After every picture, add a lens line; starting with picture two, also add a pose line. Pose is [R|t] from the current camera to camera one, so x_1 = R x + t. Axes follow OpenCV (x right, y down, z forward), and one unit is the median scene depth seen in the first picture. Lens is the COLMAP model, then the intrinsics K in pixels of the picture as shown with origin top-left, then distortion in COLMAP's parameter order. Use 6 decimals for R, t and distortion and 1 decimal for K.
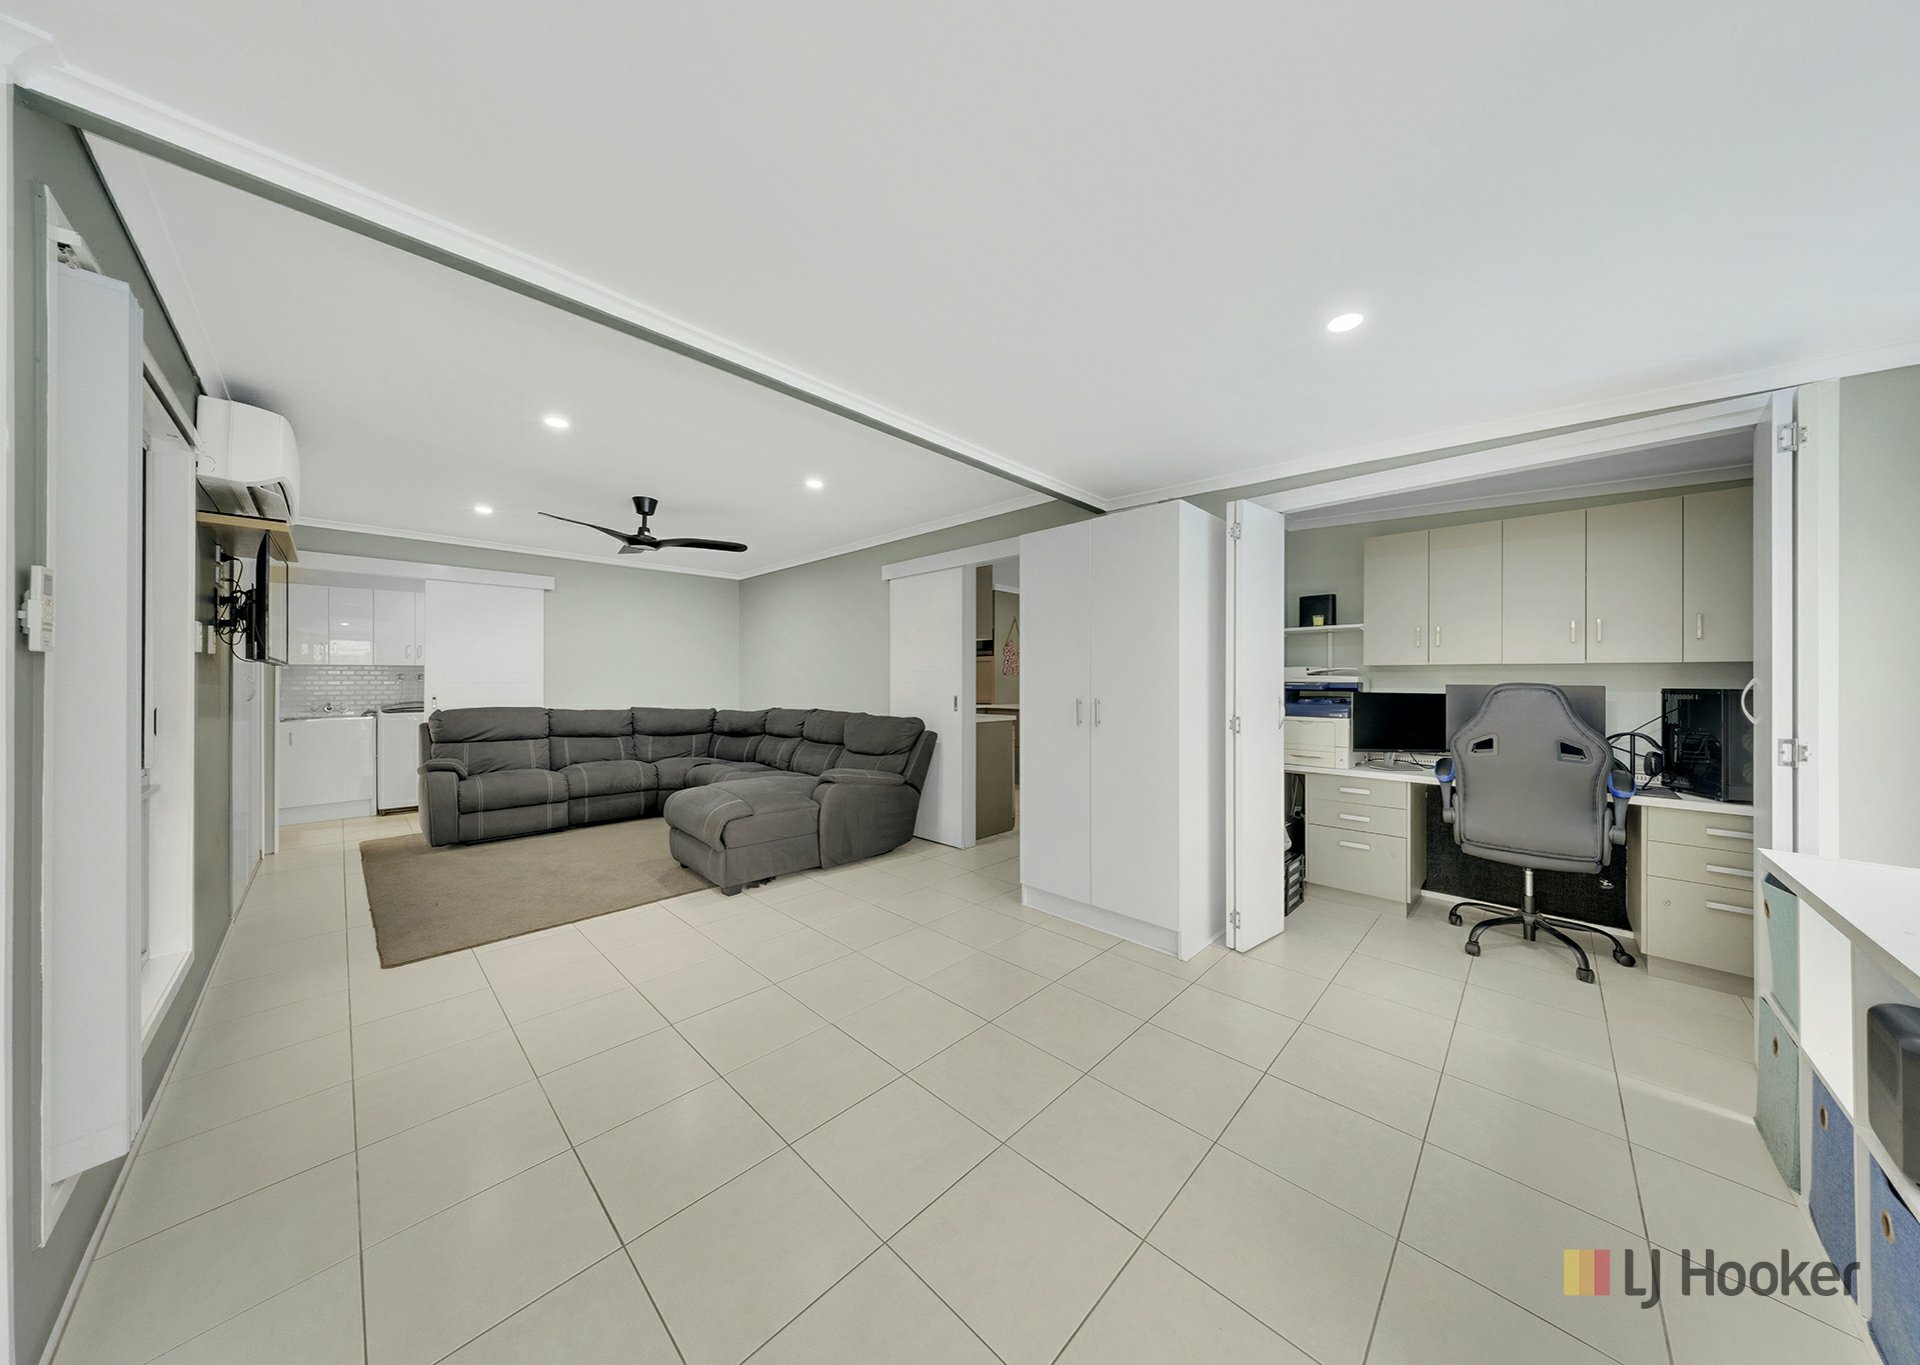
lens RADIAL K [[605.2, 0, 960.0], [0, 605.2, 682.5], [0, 0, 1]] dist [0.013200, 0.000026]
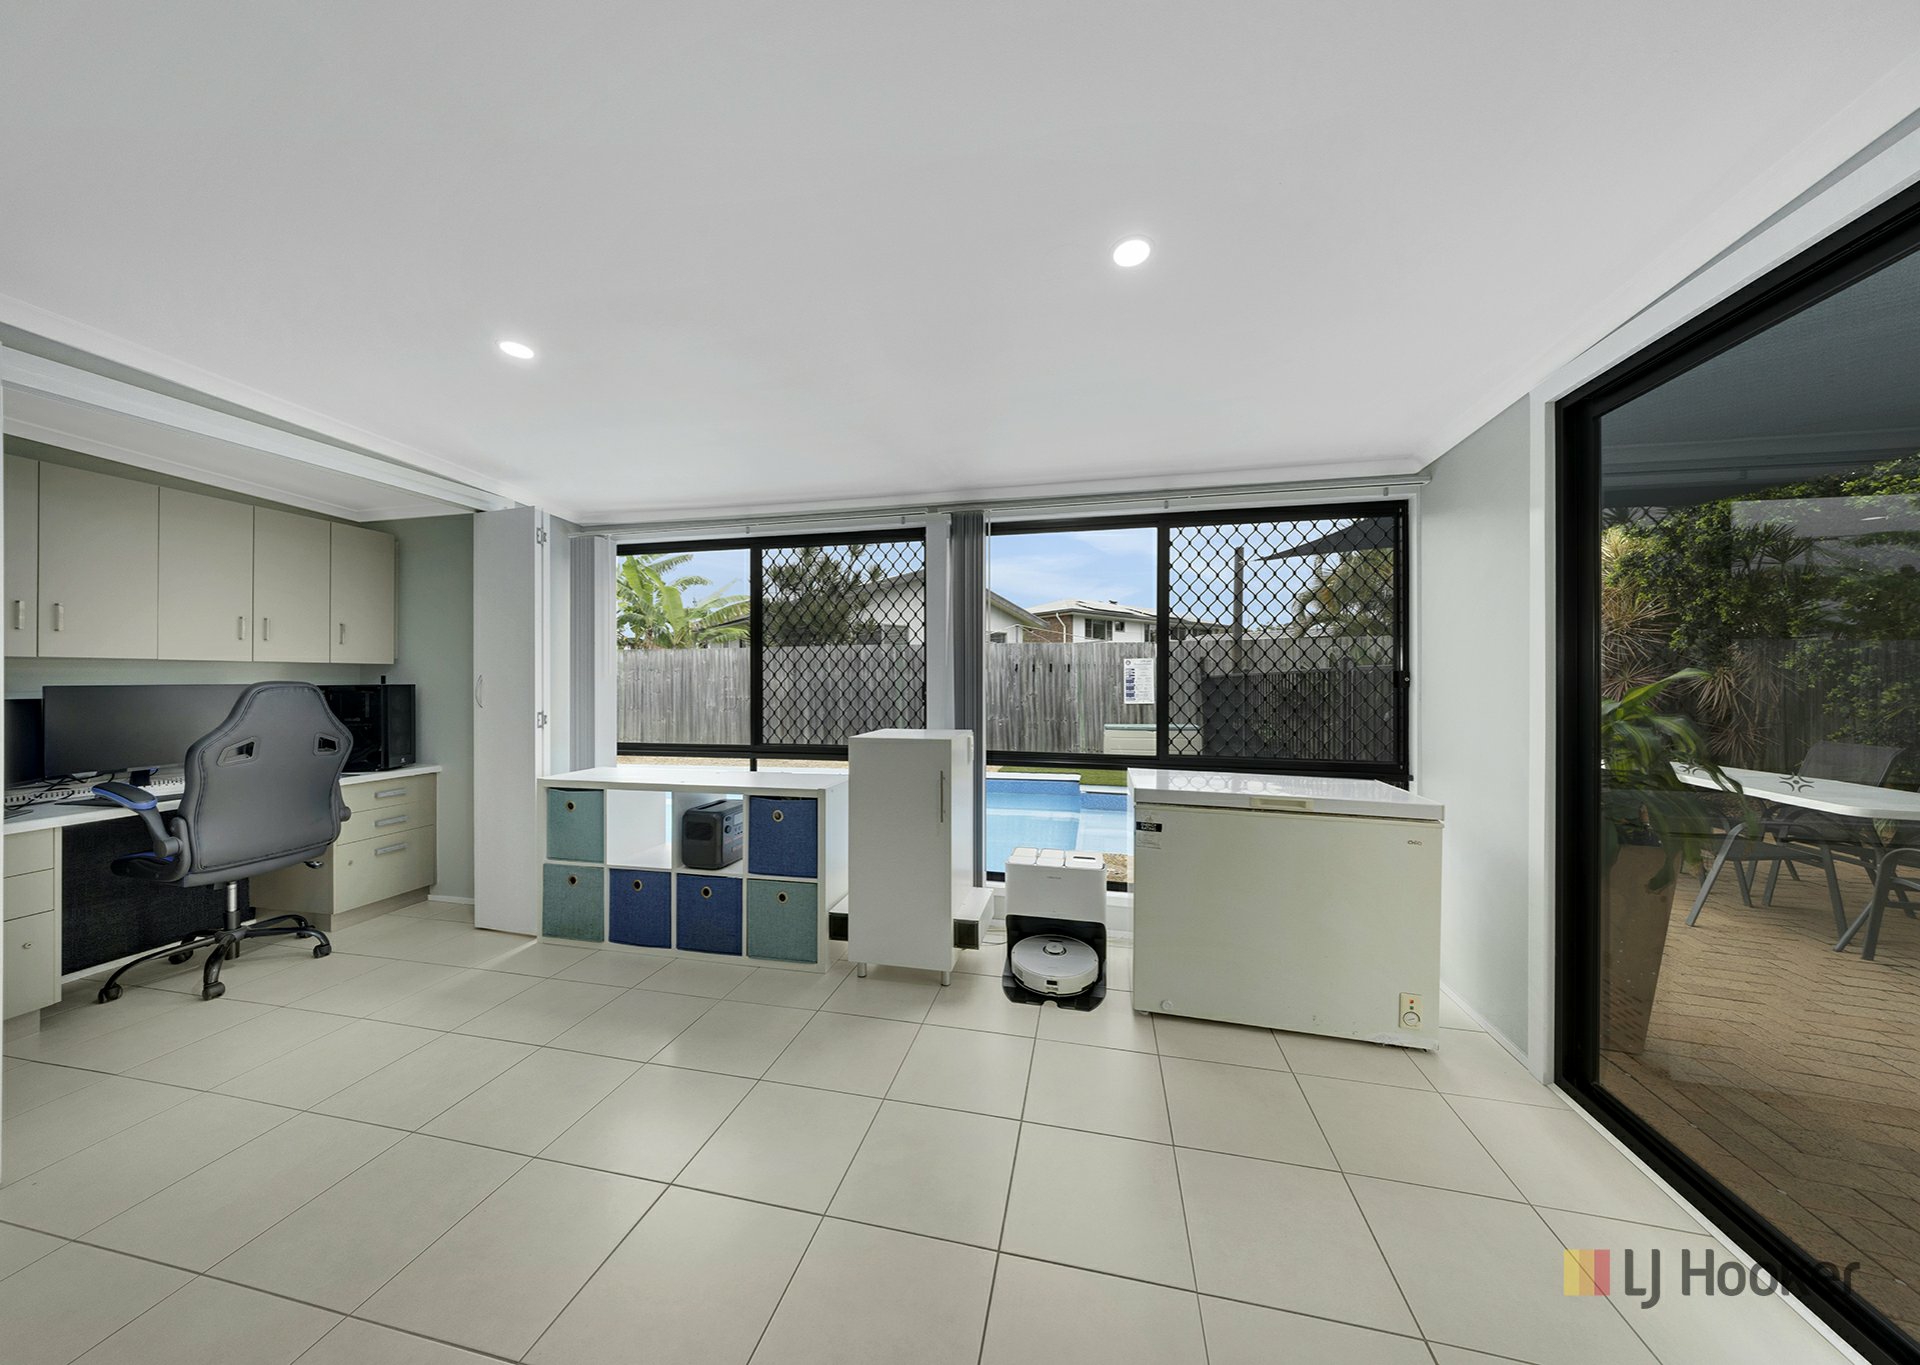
lens RADIAL K [[725.4, 0, 960.0], [0, 725.4, 682.5], [0, 0, 1]] dist [-0.000166, 0.000019]
pose [[-0.544564, 0.005009, 0.838704, -0.594965], [0.011210, 0.999936, 0.001306, 0.012181], [-0.838644, 0.010114, -0.544585, 0.678051]]
